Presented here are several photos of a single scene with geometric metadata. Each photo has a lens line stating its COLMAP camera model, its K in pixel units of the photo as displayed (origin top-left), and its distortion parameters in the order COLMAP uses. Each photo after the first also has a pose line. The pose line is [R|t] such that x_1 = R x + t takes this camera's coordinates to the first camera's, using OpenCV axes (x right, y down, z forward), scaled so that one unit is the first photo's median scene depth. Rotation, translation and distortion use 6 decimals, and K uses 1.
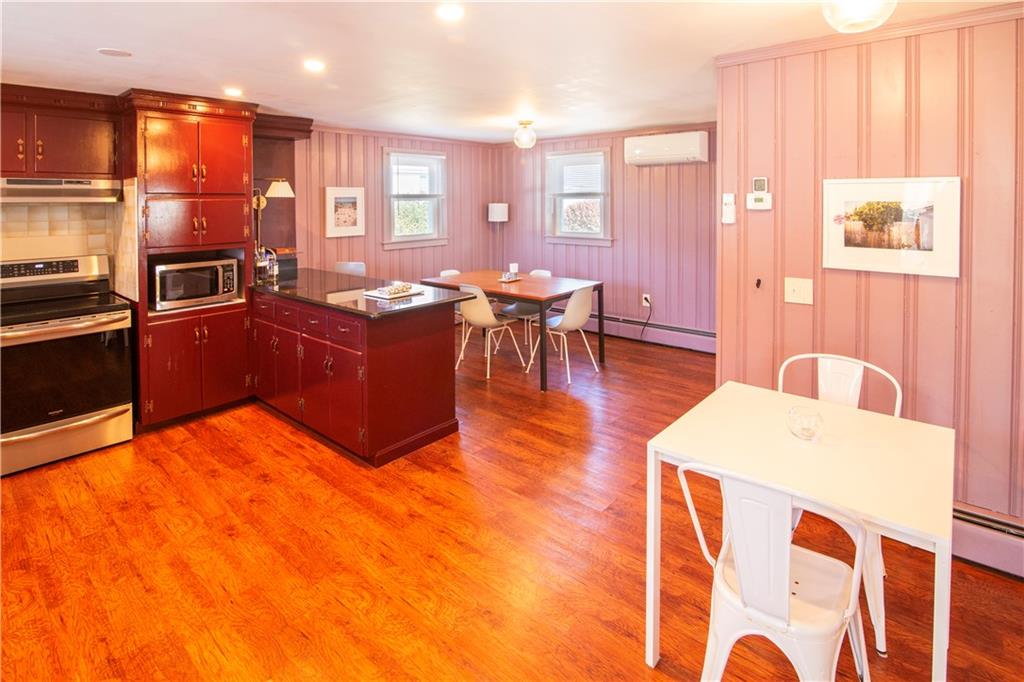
lens RADIAL K [[498.9, 0, 512.0], [0, 498.9, 341.0], [0, 0, 1]] dist [-0.003777, -0.000245]
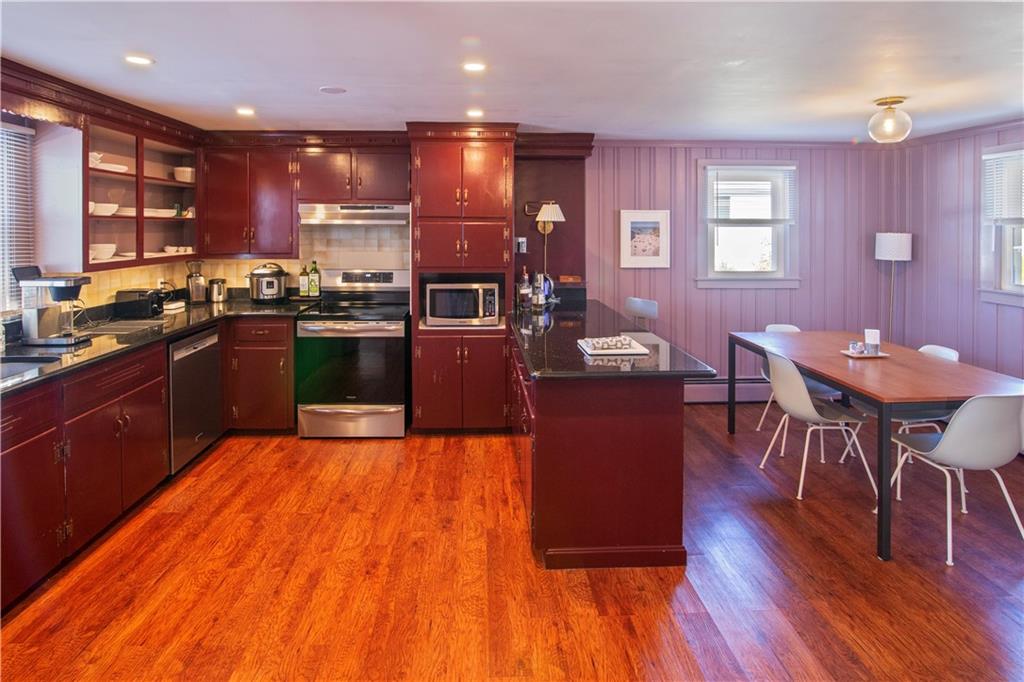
lens RADIAL K [[541.3, 0, 509.5], [0, 541.3, 313.6], [0, 0, 1]] dist [-0.012532, -0.000177]
pose [[0.691313, 0.126147, -0.711458, 0.200597], [-0.204856, 0.978458, -0.025567, -0.082879], [0.692907, 0.163421, 0.702263, 0.282550]]
